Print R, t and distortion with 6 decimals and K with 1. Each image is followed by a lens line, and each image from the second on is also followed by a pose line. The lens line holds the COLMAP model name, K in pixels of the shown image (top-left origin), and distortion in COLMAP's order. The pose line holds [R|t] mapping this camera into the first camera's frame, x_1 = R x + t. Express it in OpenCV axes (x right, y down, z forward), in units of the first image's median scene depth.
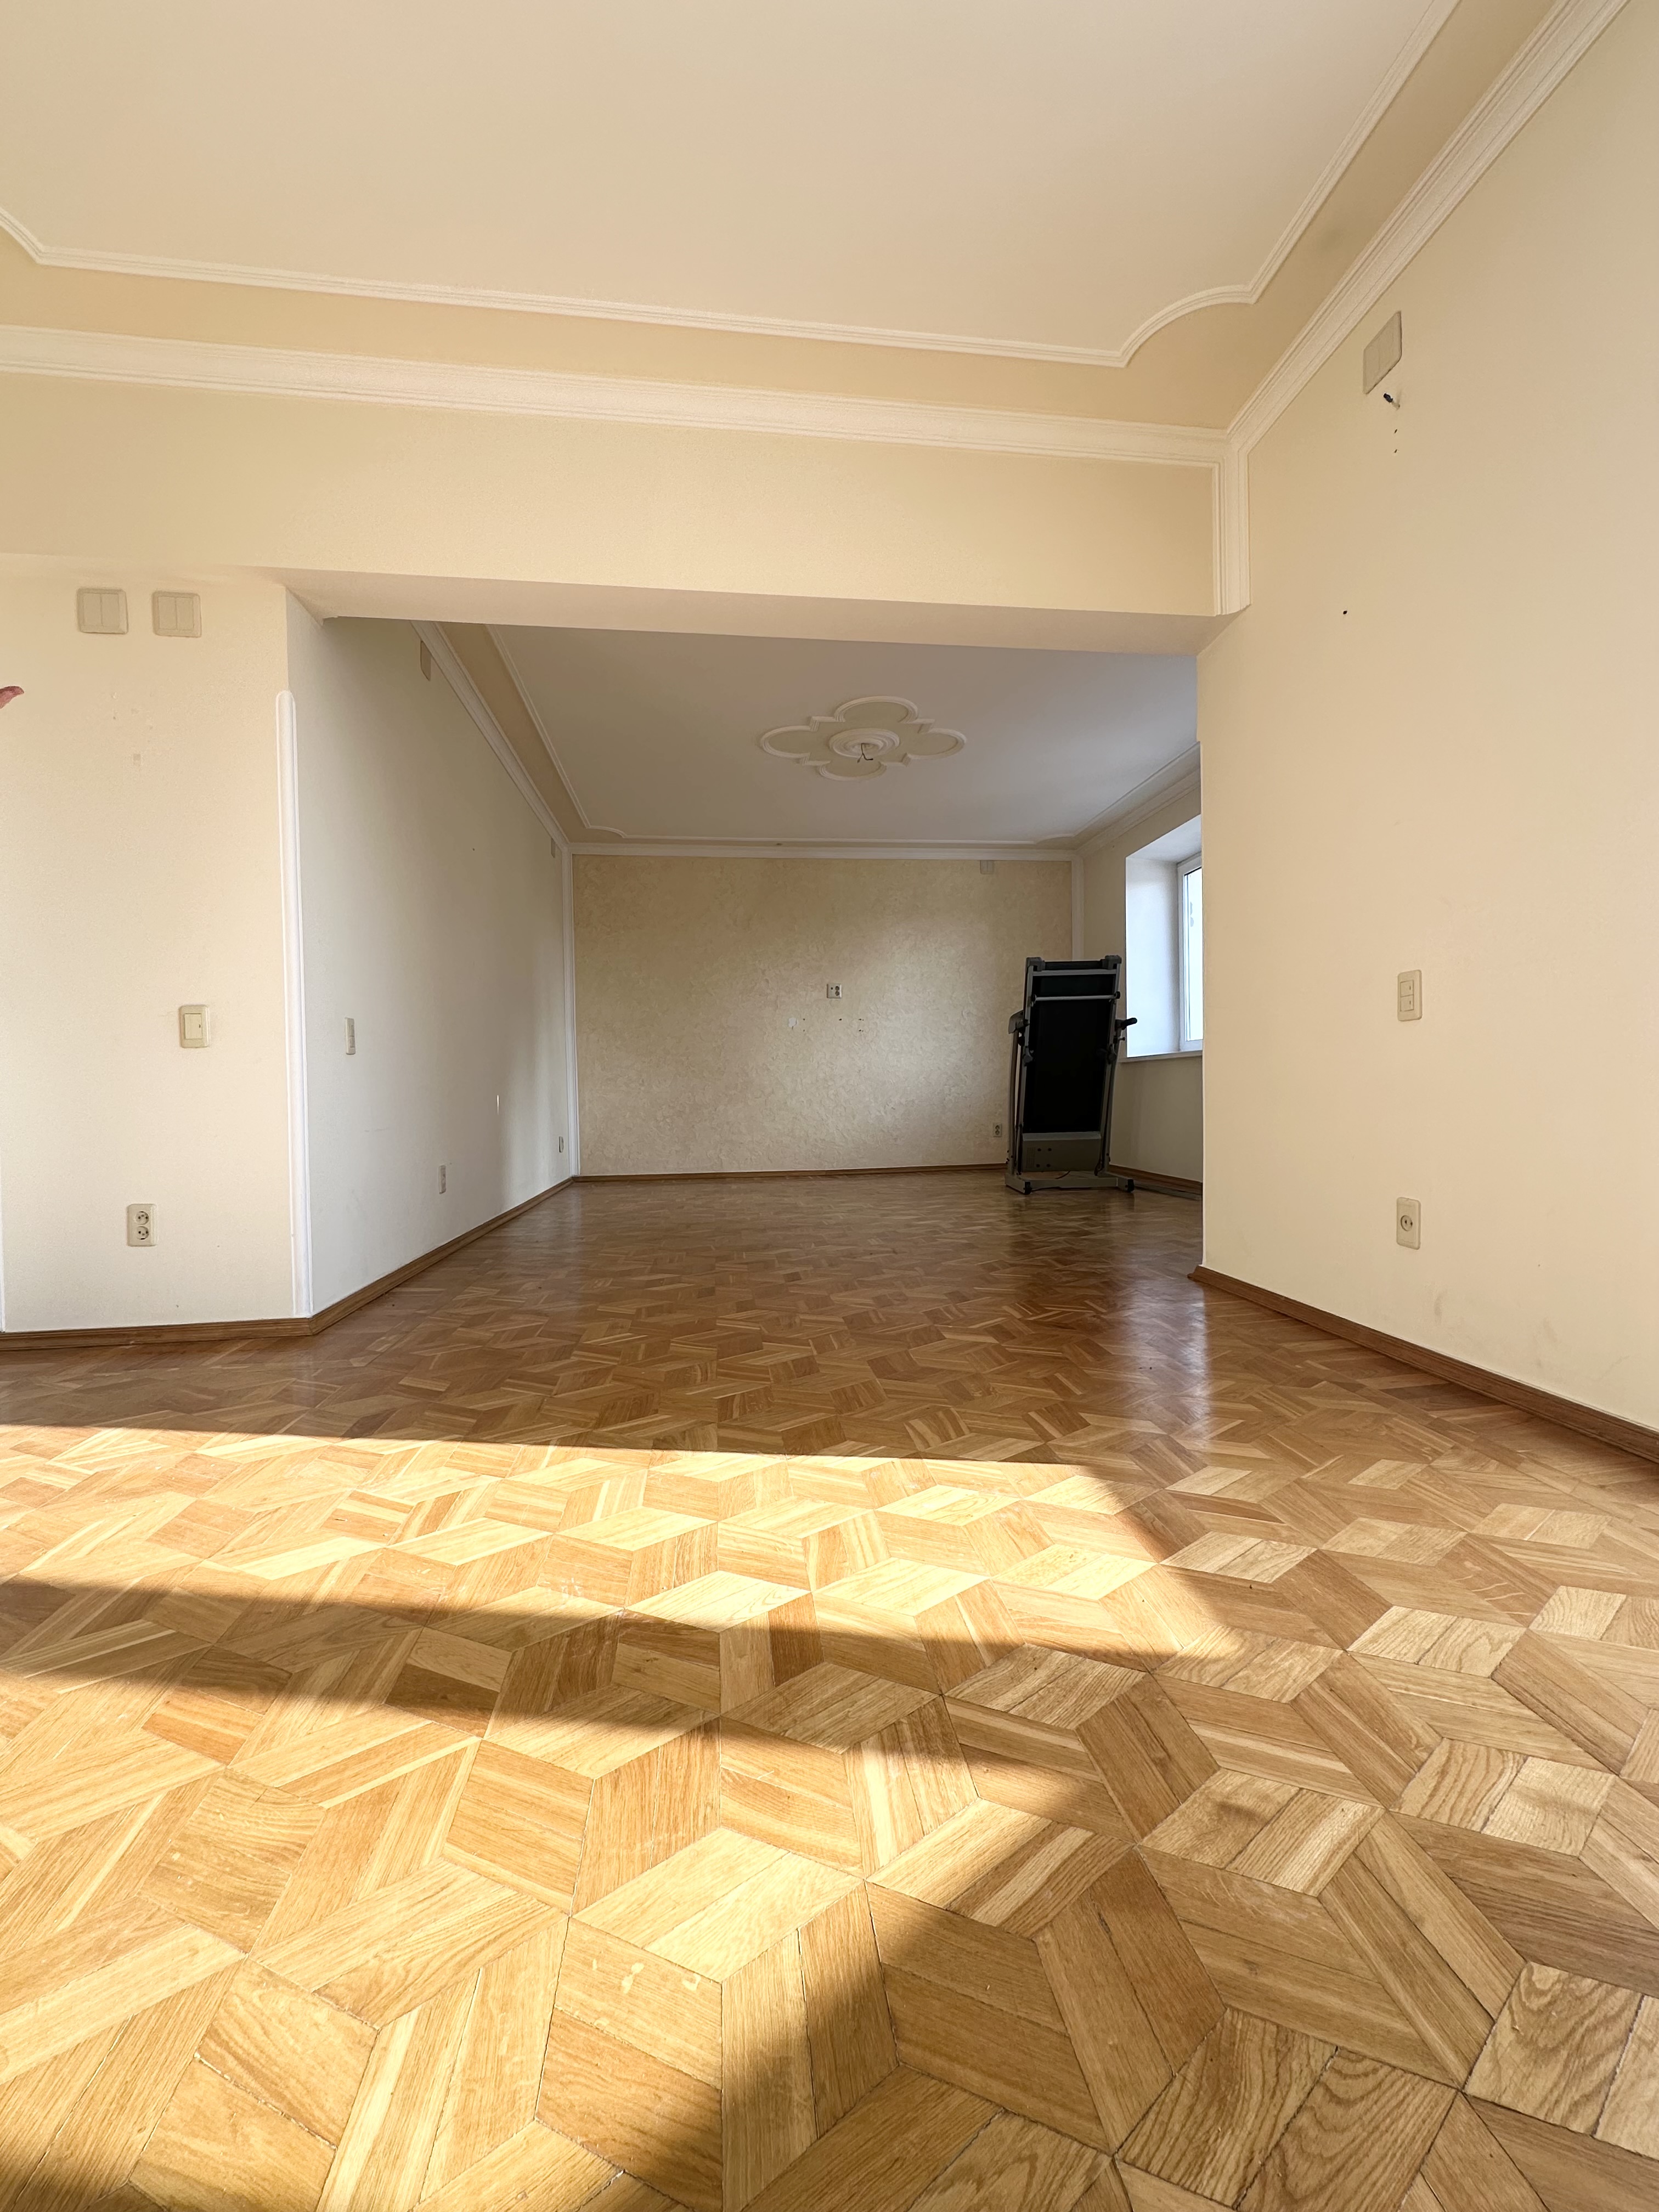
lens RADIAL K [[878.1, 0, 829.9], [0, 878.1, 1103.5], [0, 0, 1]] dist [-0.004009, 0.001468]
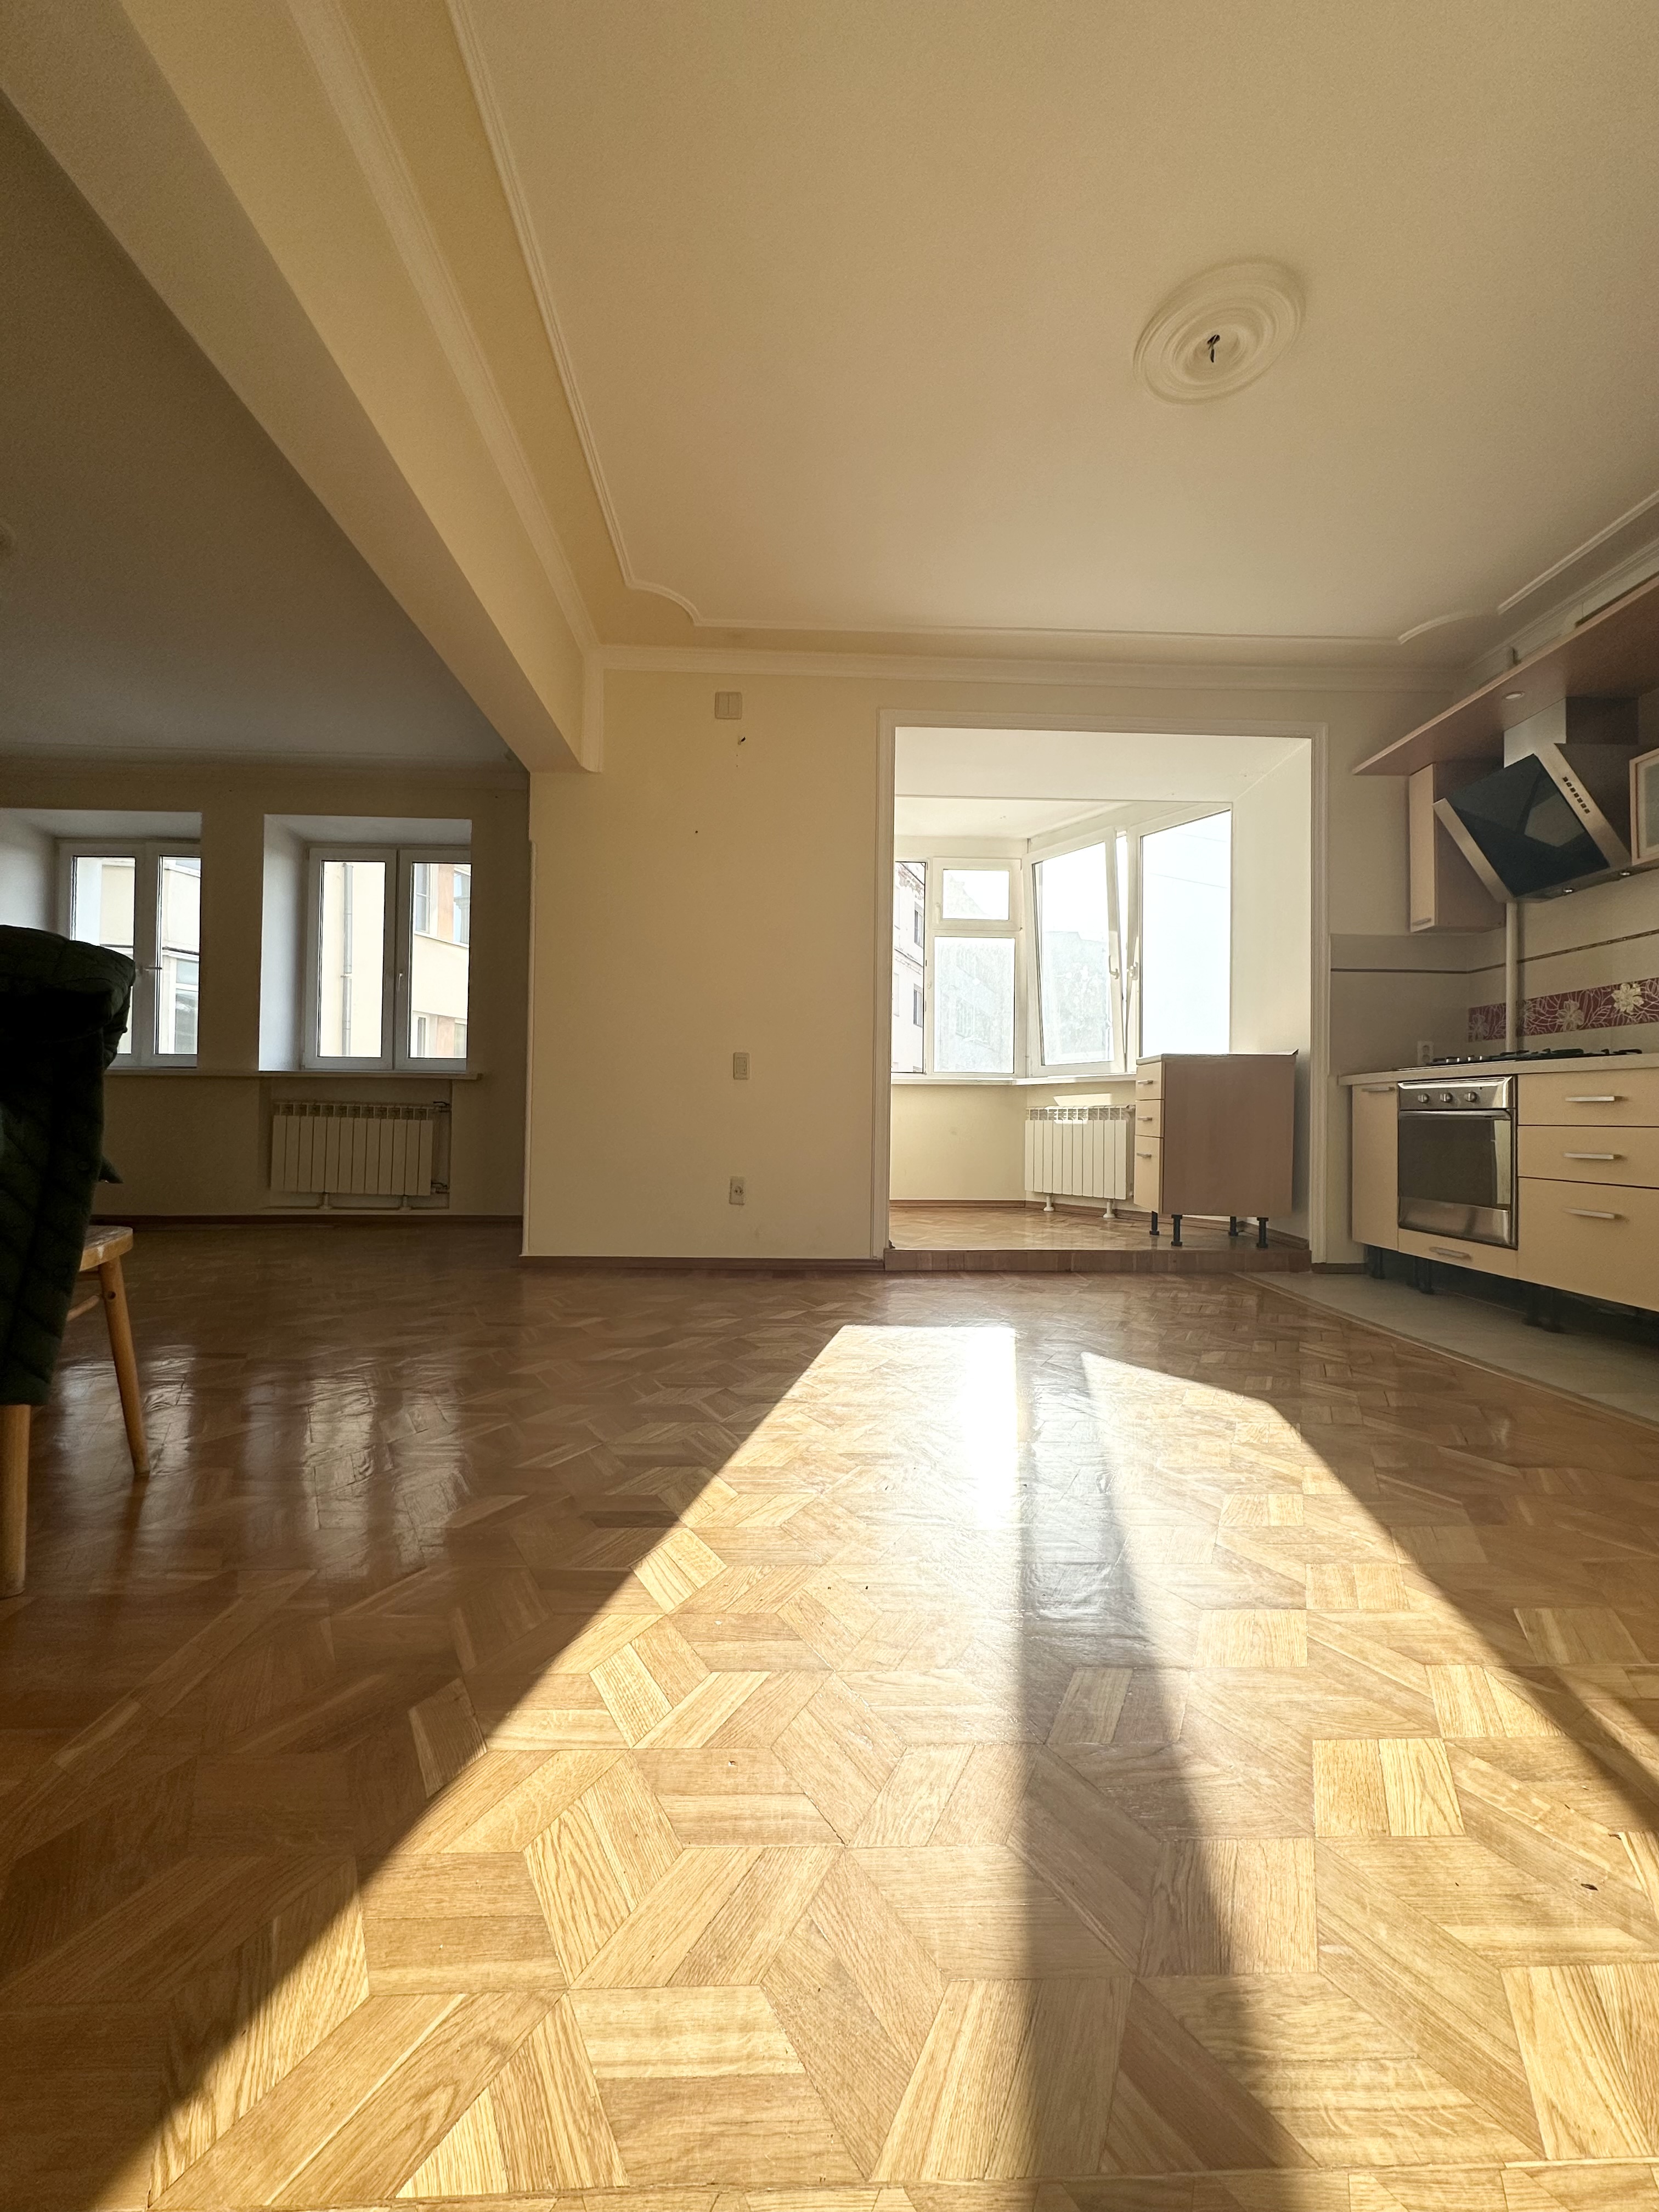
lens RADIAL K [[878.1, 0, 832.9], [0, 878.1, 1104.4], [0, 0, 1]] dist [-0.004009, 0.001468]
pose [[0.090092, 0.033089, 0.995384, -1.849592], [0.002237, 0.999439, -0.033426, 0.030135], [-0.995931, 0.005238, 0.089968, 1.058658]]
